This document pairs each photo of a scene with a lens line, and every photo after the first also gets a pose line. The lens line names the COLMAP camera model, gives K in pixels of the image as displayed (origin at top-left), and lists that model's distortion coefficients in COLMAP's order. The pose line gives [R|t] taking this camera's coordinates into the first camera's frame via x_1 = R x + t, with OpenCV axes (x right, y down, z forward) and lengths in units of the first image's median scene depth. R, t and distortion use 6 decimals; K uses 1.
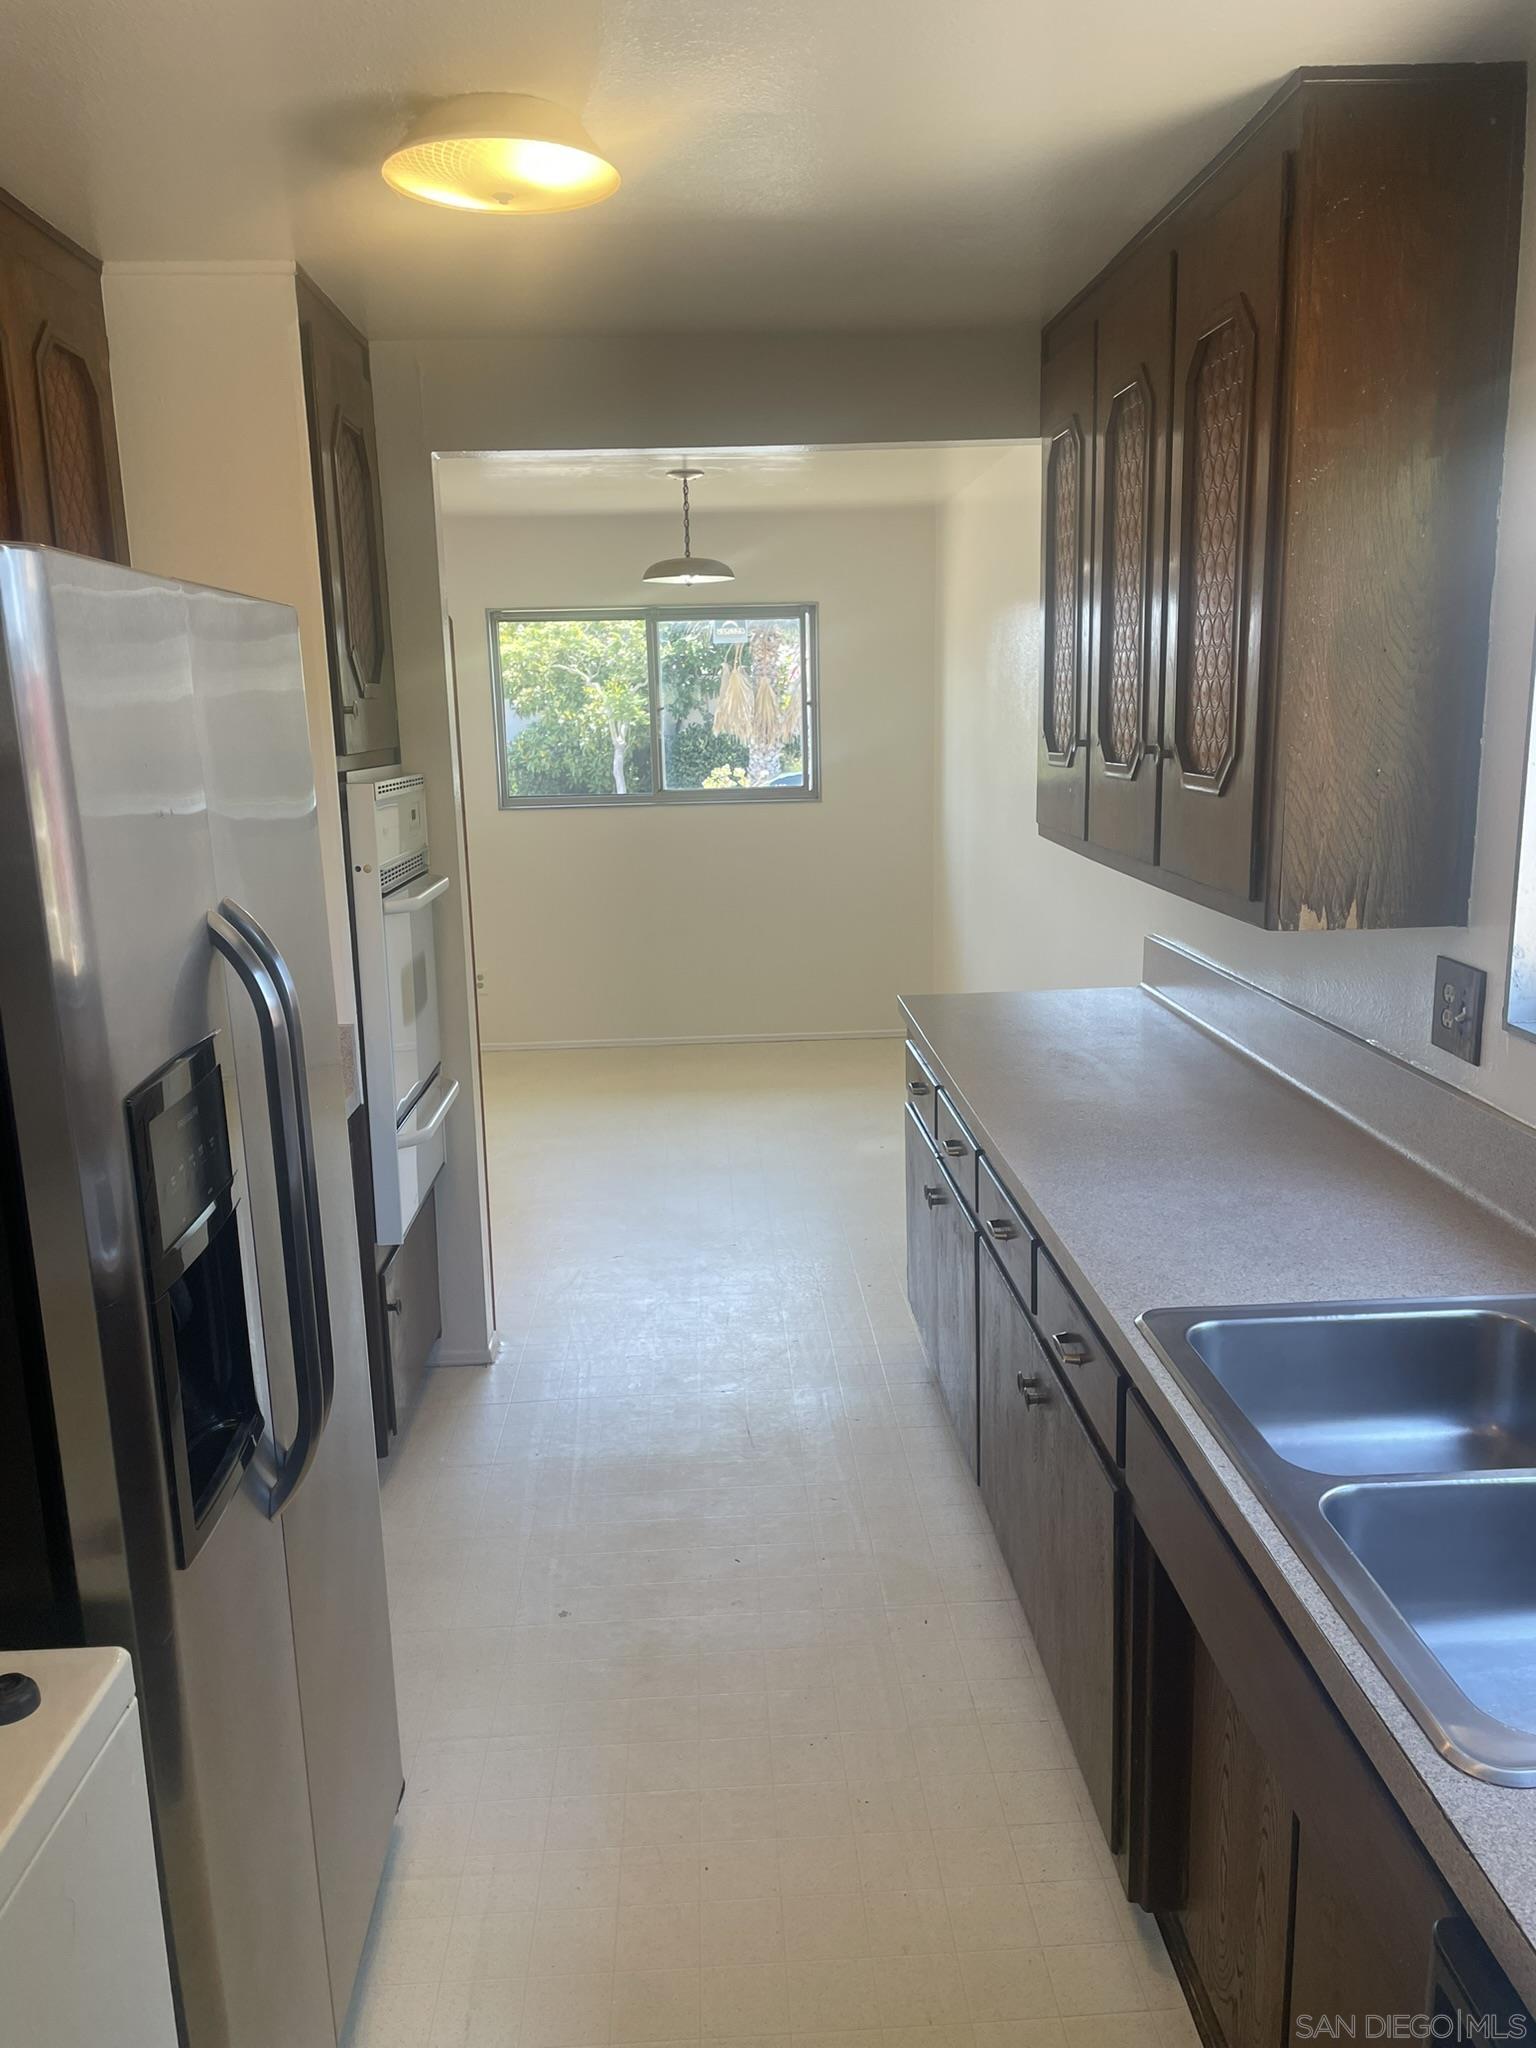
lens RADIAL K [[1534.6, 0, 767.1], [0, 1534.6, 1026.2], [0, 0, 1]] dist [0.104362, 0.003553]
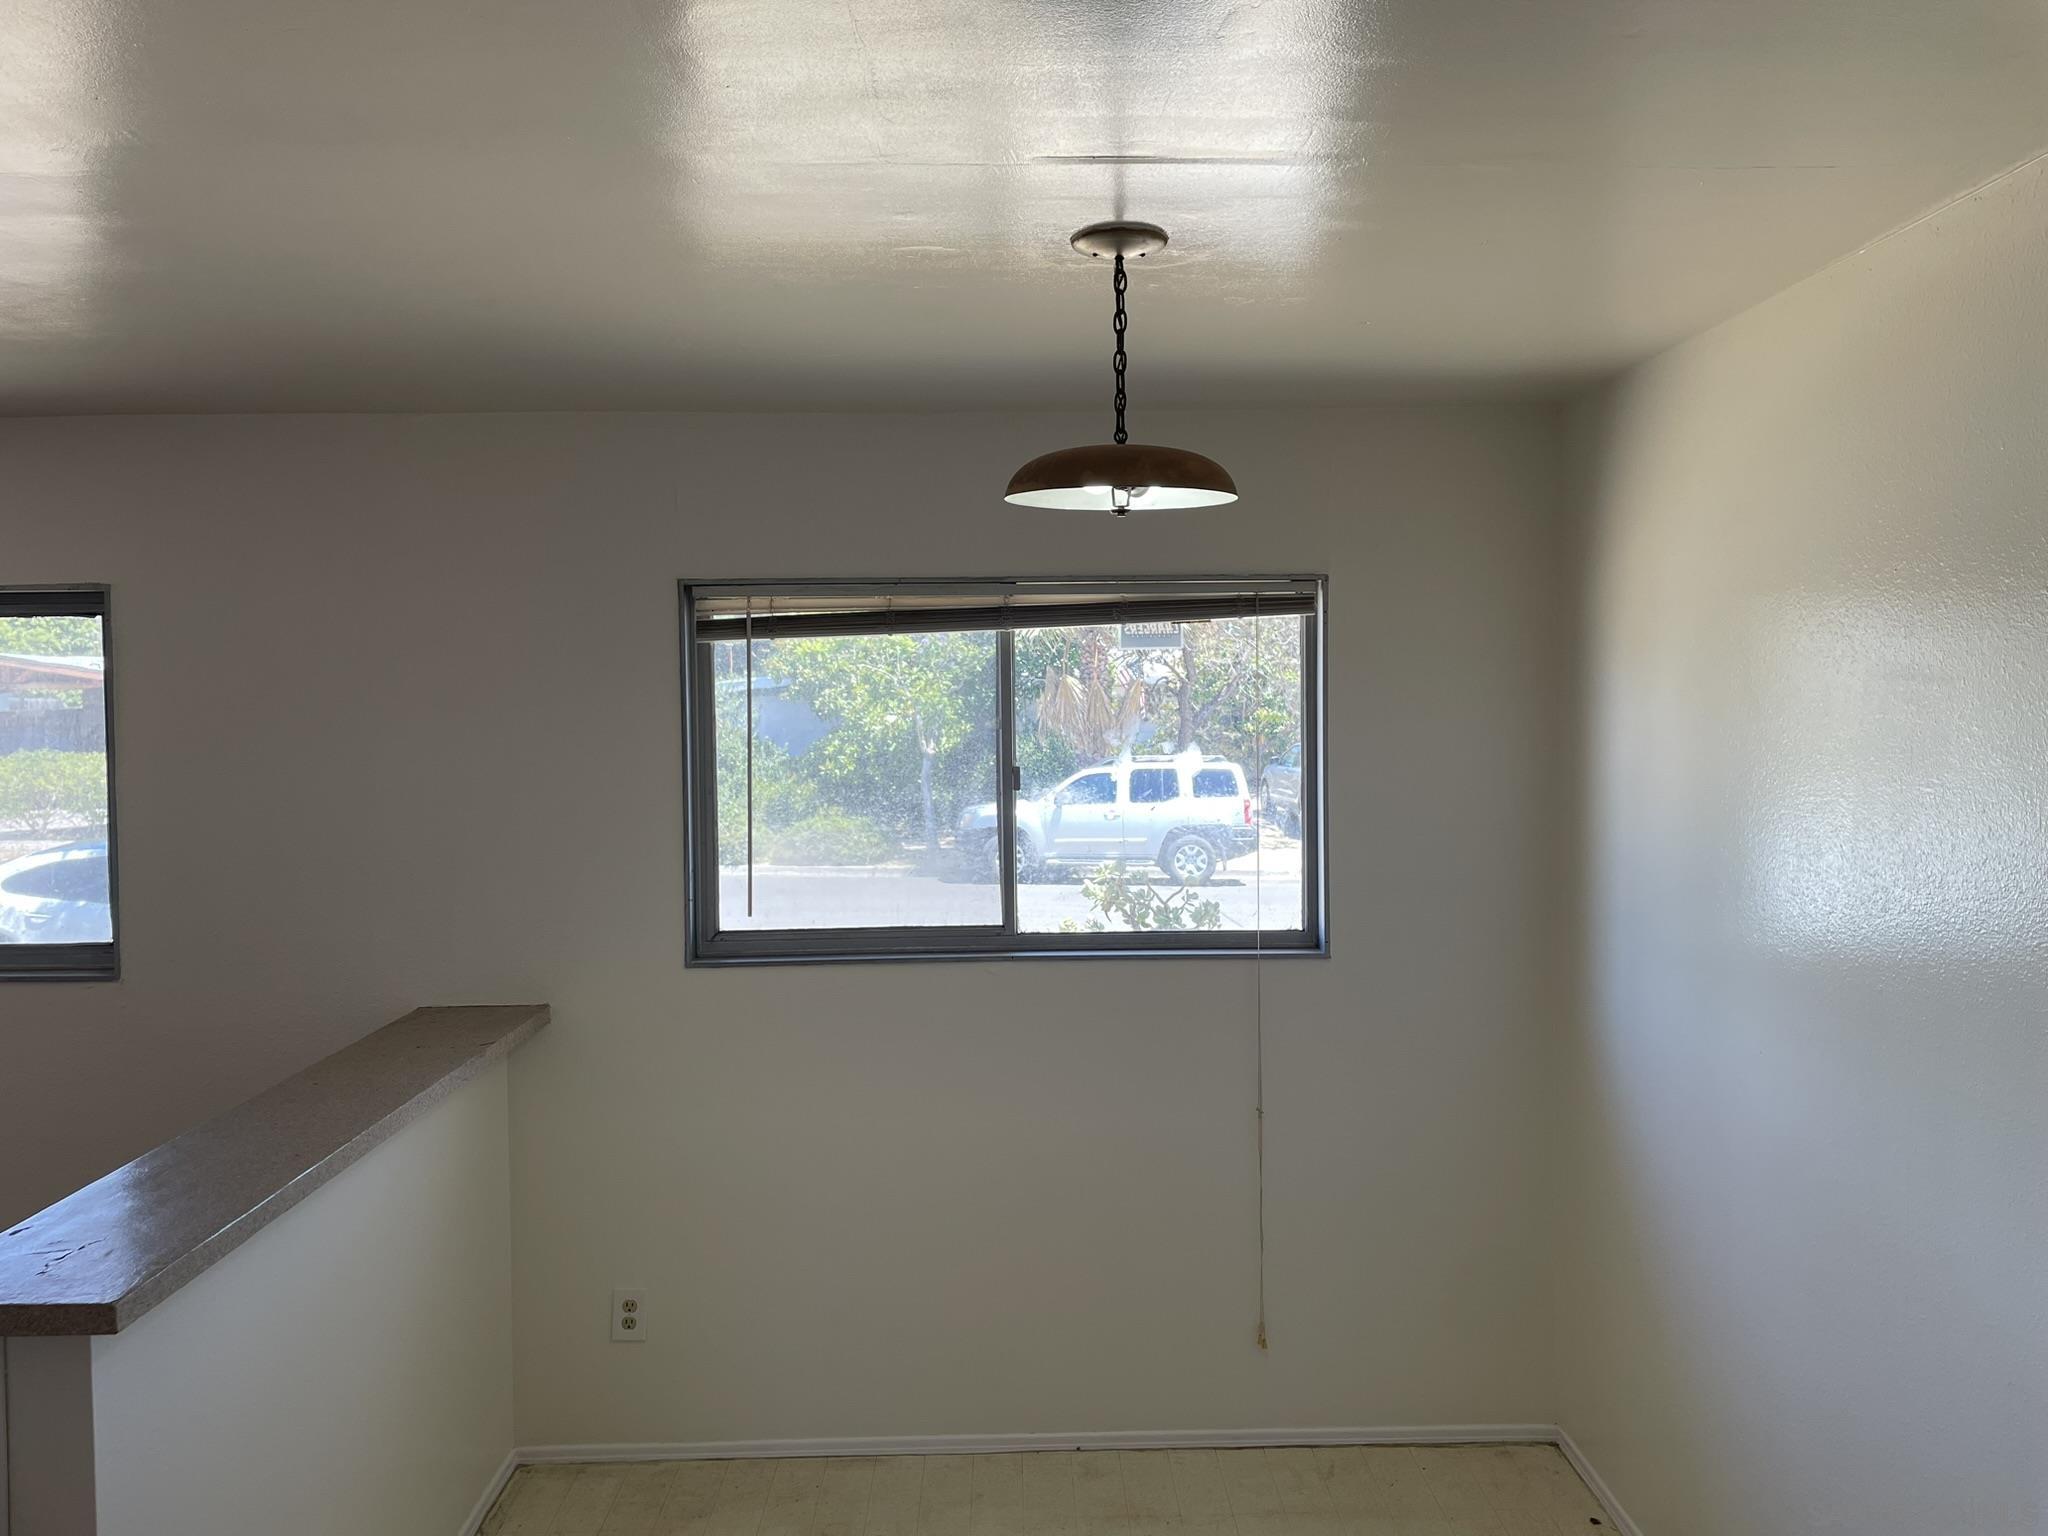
lens RADIAL K [[1534.6, 0, 1028.5], [0, 1534.6, 762.2], [0, 0, 1]] dist [0.104362, 0.003553]
pose [[0.999217, 0.022812, -0.032336, -0.059262], [-0.027752, 0.986457, -0.161658, -0.170968], [0.028210, 0.162428, 0.986317, 0.656804]]
